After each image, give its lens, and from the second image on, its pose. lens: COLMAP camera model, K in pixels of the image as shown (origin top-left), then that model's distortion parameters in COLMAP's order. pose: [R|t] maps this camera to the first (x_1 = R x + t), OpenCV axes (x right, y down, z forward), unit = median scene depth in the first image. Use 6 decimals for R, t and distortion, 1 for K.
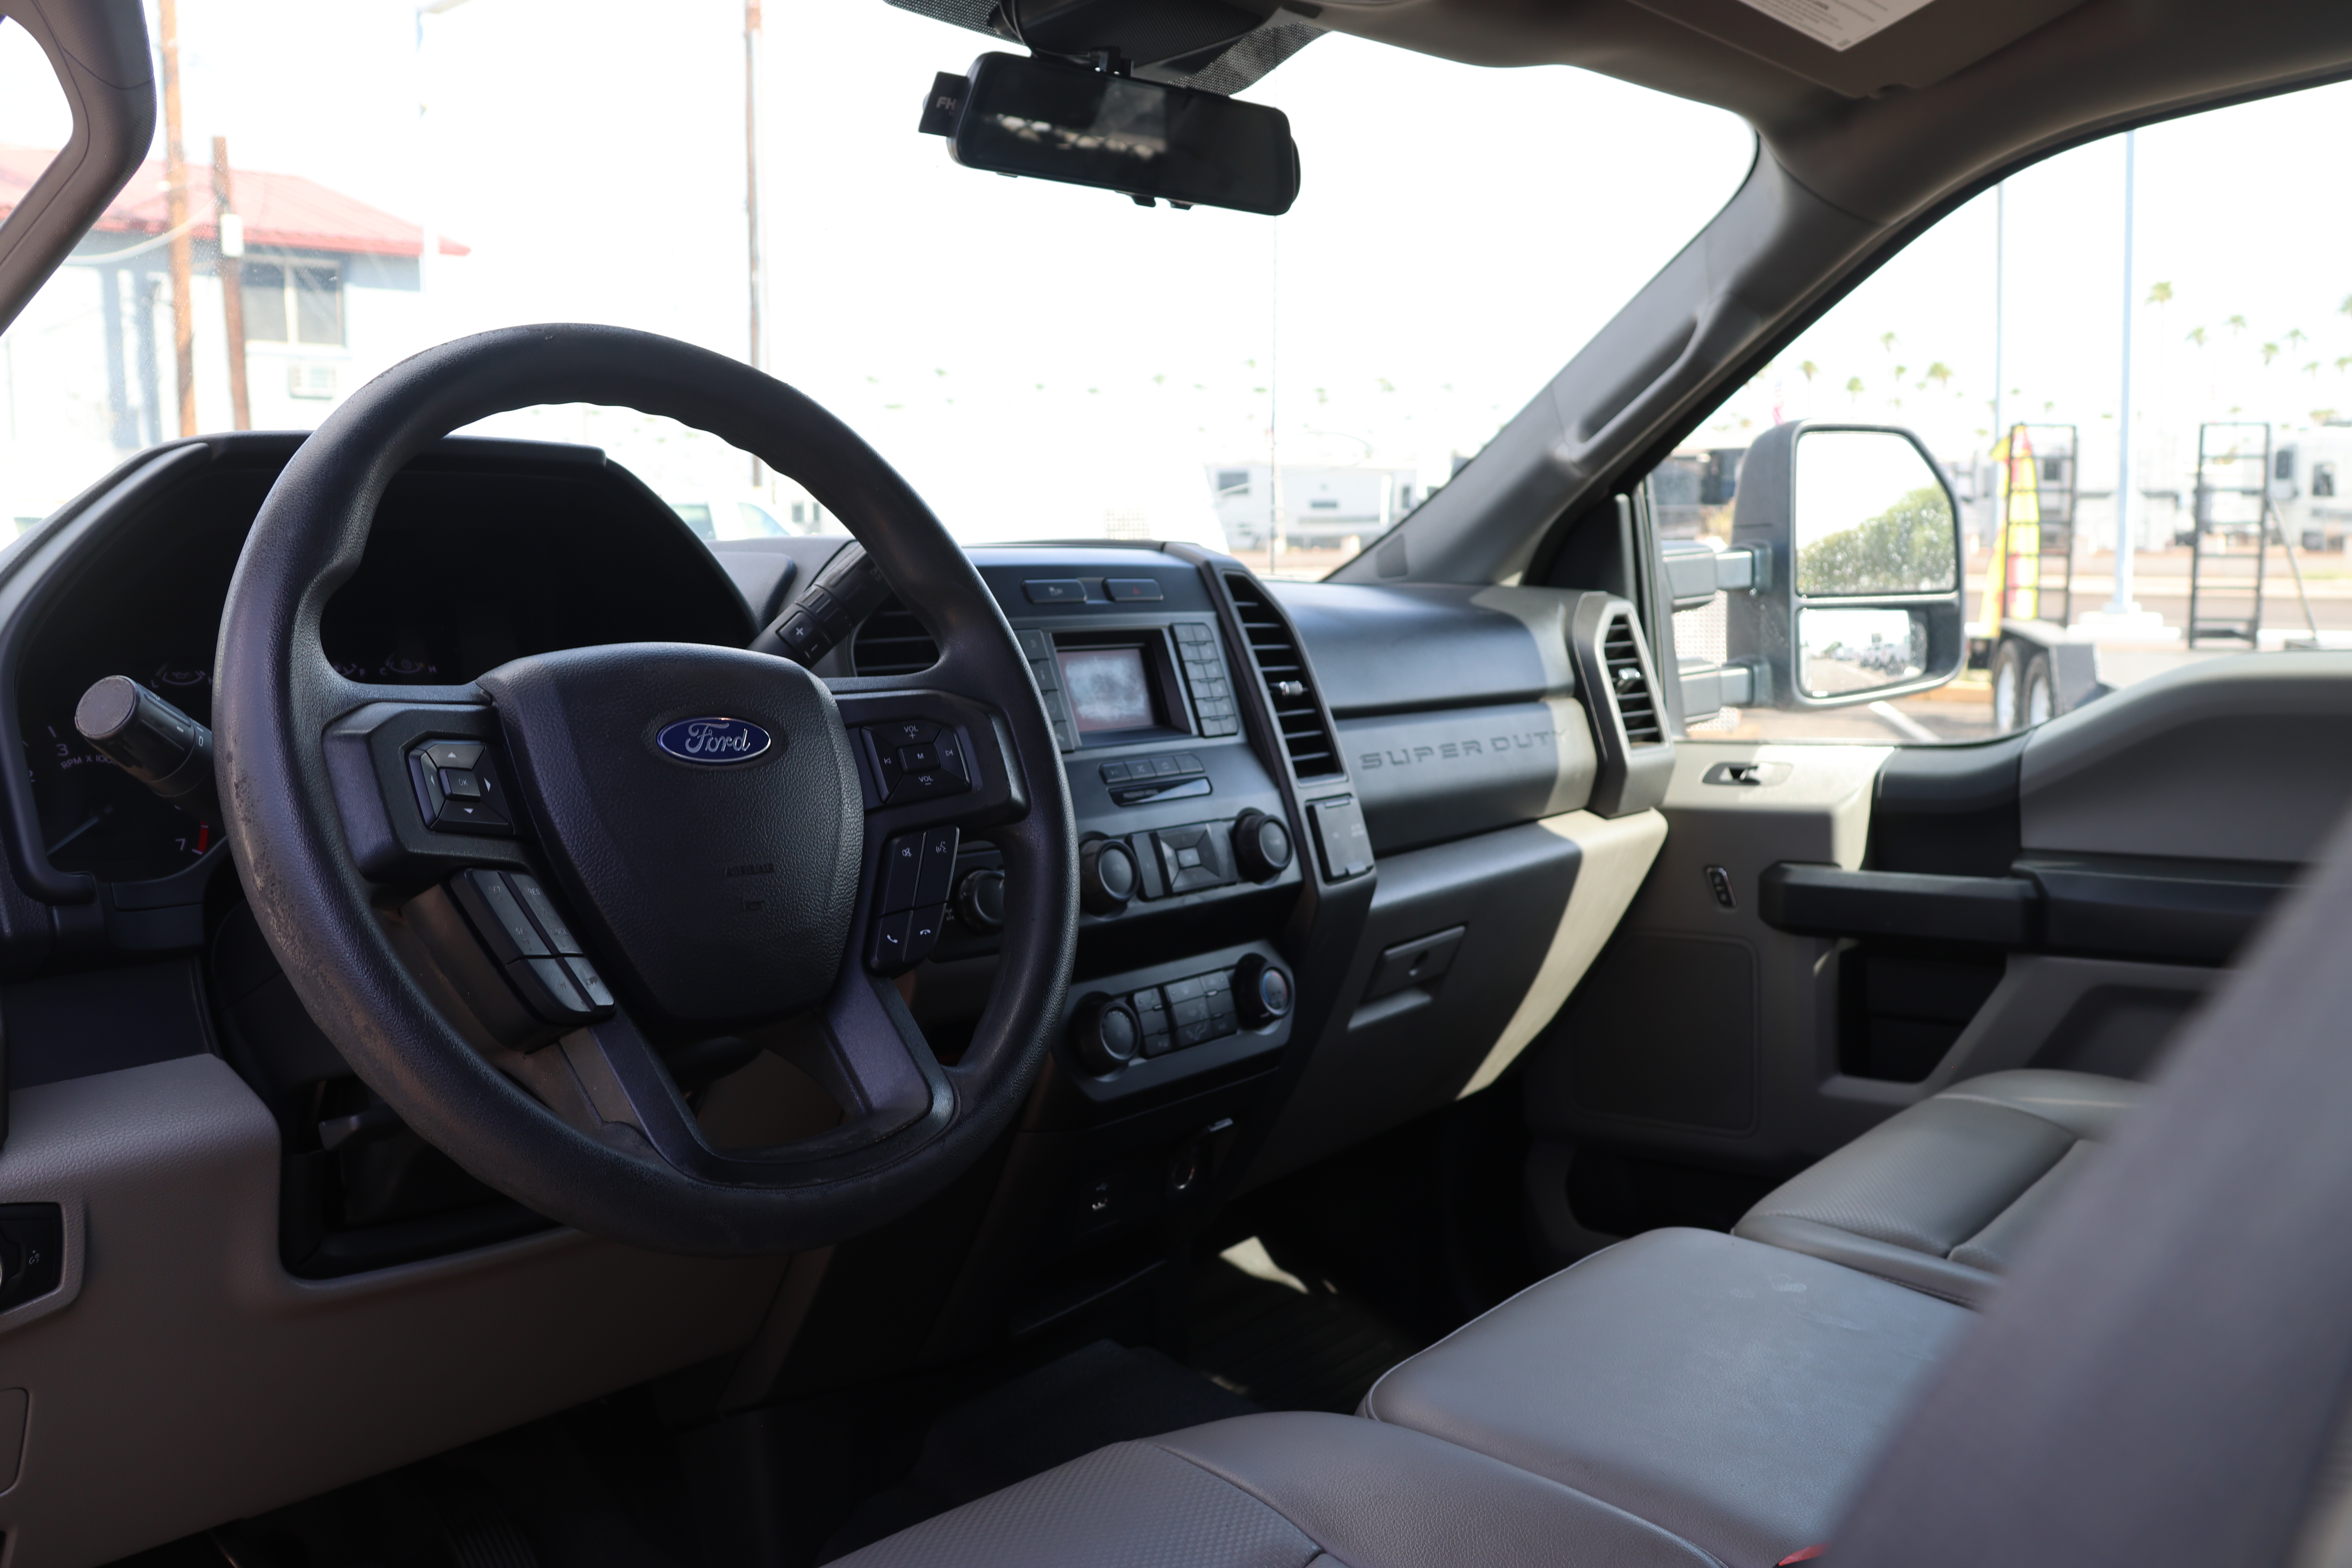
lens RADIAL K [[1974.5, 0, 1172.8], [0, 1974.5, 765.5], [0, 0, 1]] dist [-0.148203, 0.113938]
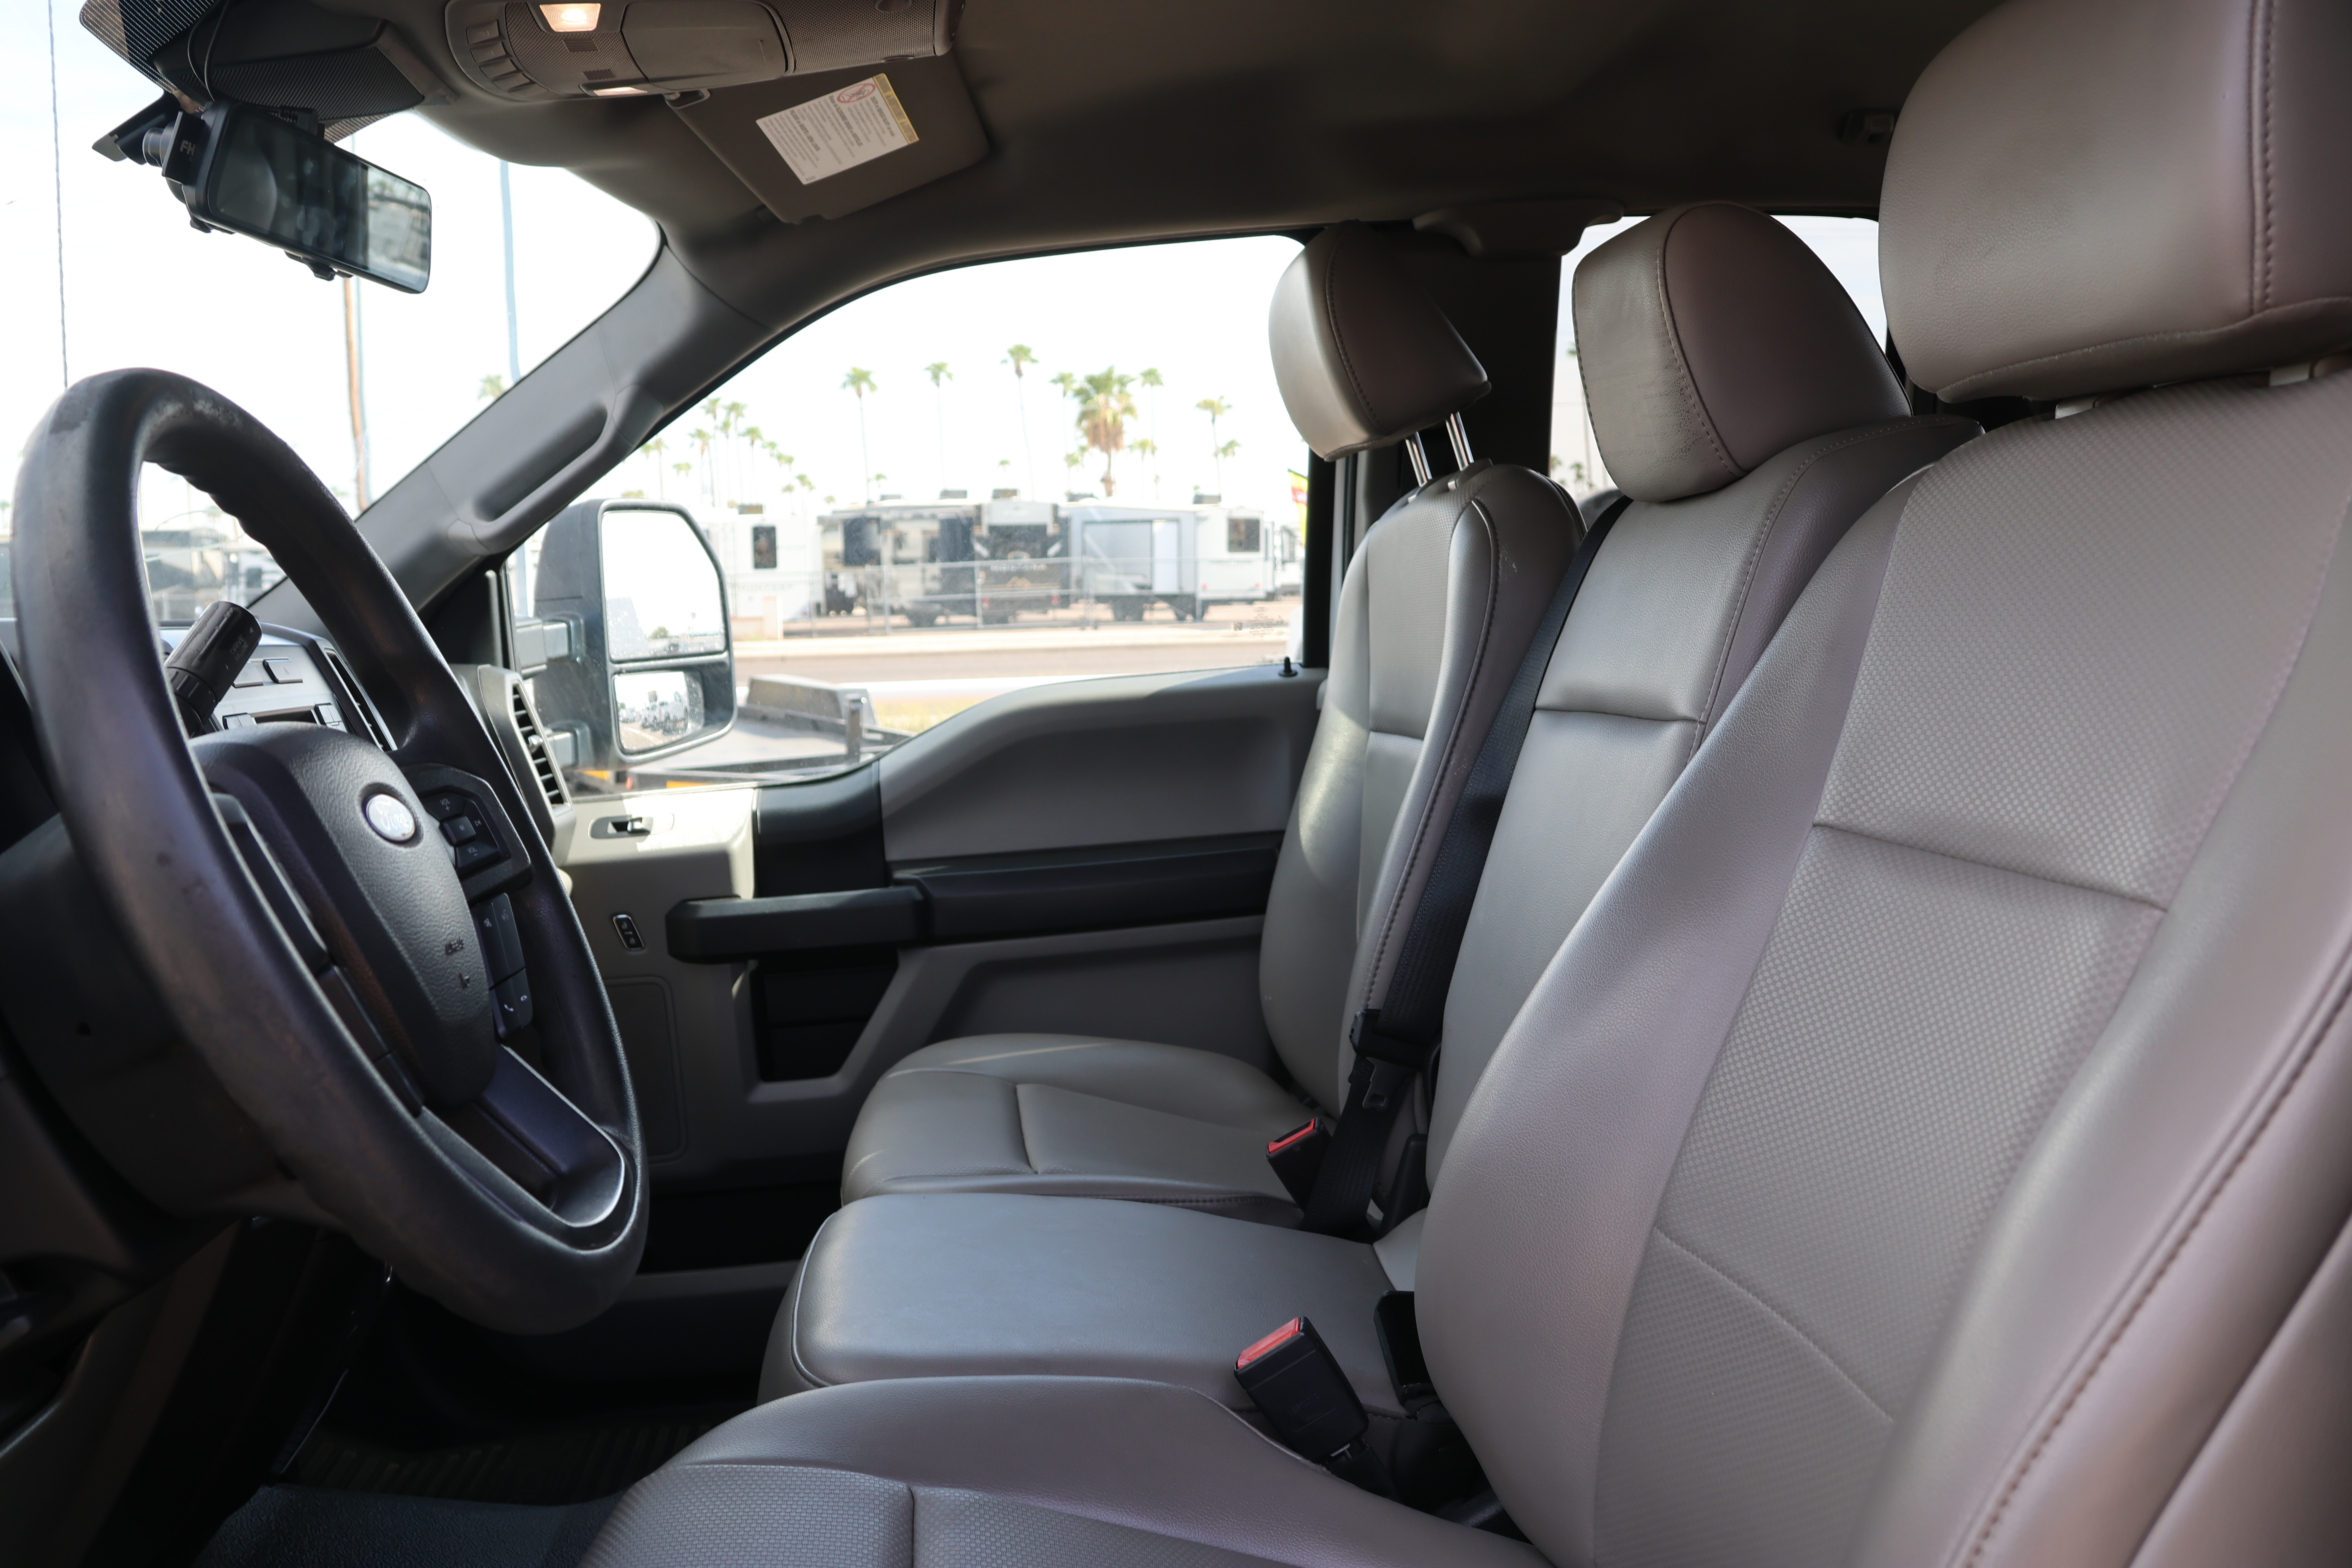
lens RADIAL K [[1974.5, 0, 1172.8], [0, 1974.5, 765.5], [0, 0, 1]] dist [-0.148203, 0.113938]
pose [[0.692029, -0.074656, 0.717999, -0.274538], [0.104514, 0.994520, 0.002674, -0.000366], [-0.714264, 0.073191, 0.696039, 0.031981]]
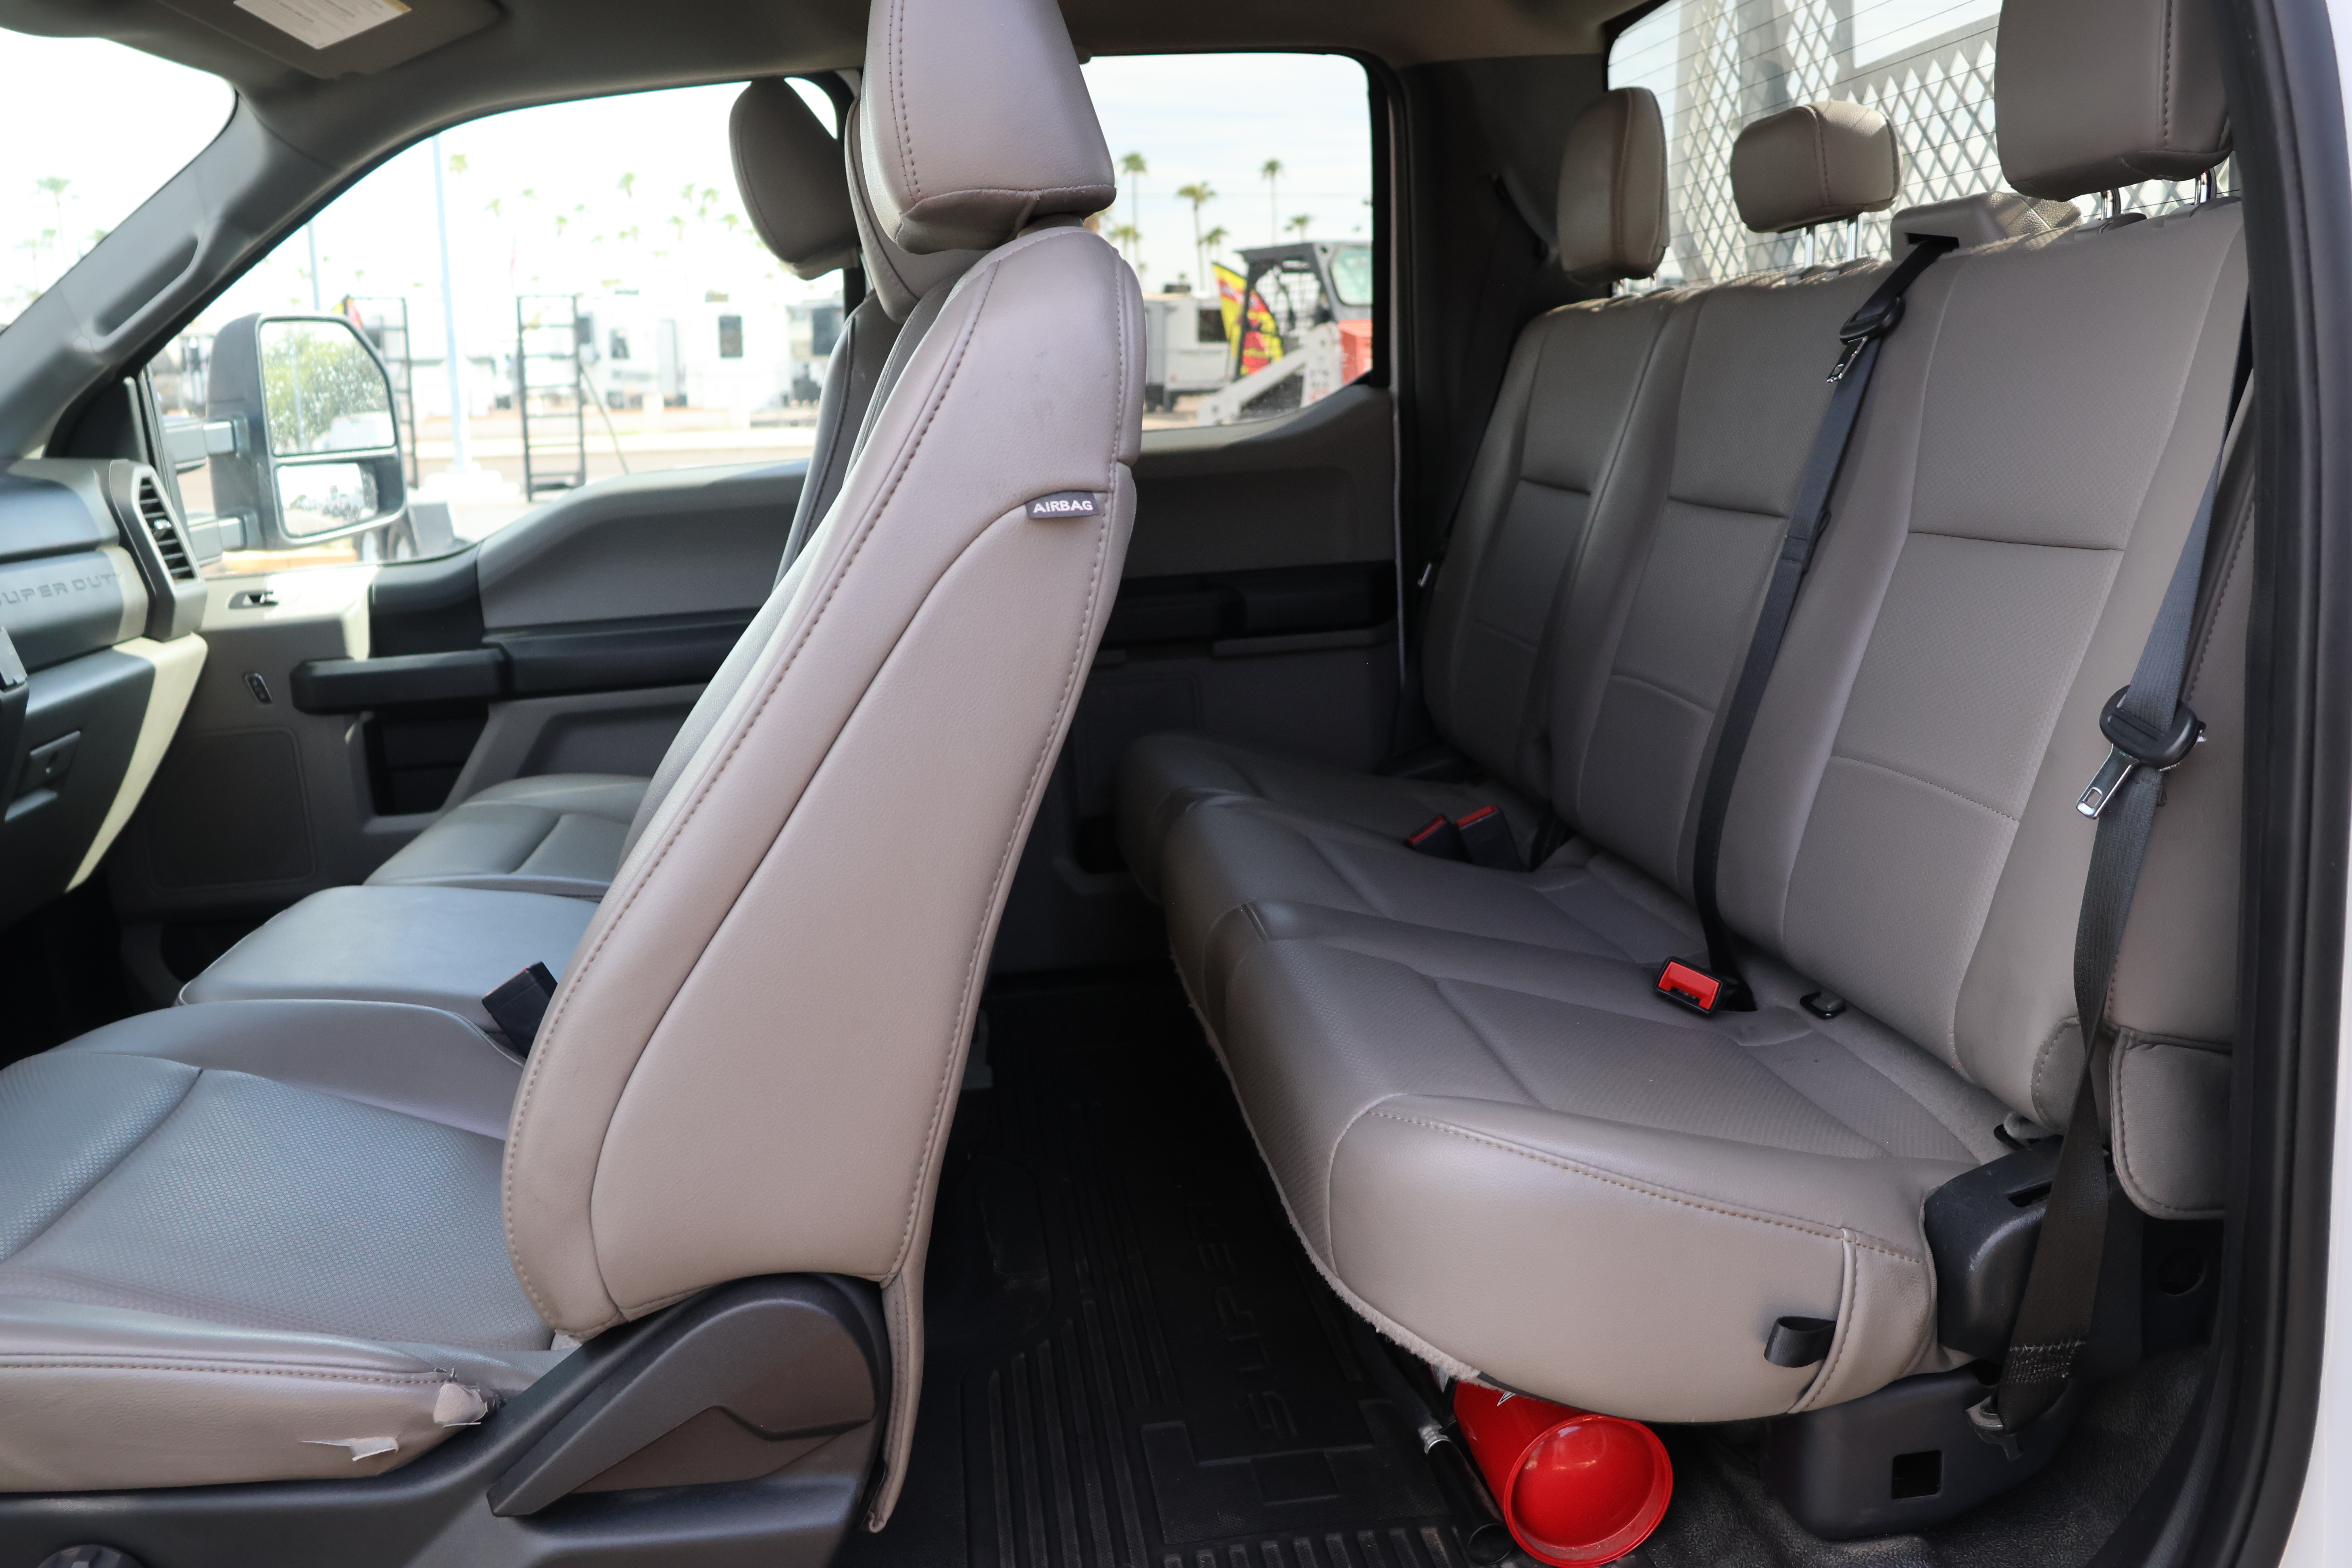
lens RADIAL K [[1974.5, 0, 1172.8], [0, 1974.5, 765.5], [0, 0, 1]] dist [-0.148203, 0.113938]
pose [[0.687317, -0.146398, 0.711451, -0.202190], [0.099366, 0.989220, 0.107561, 0.036615], [-0.719528, -0.003235, 0.694455, -0.285972]]
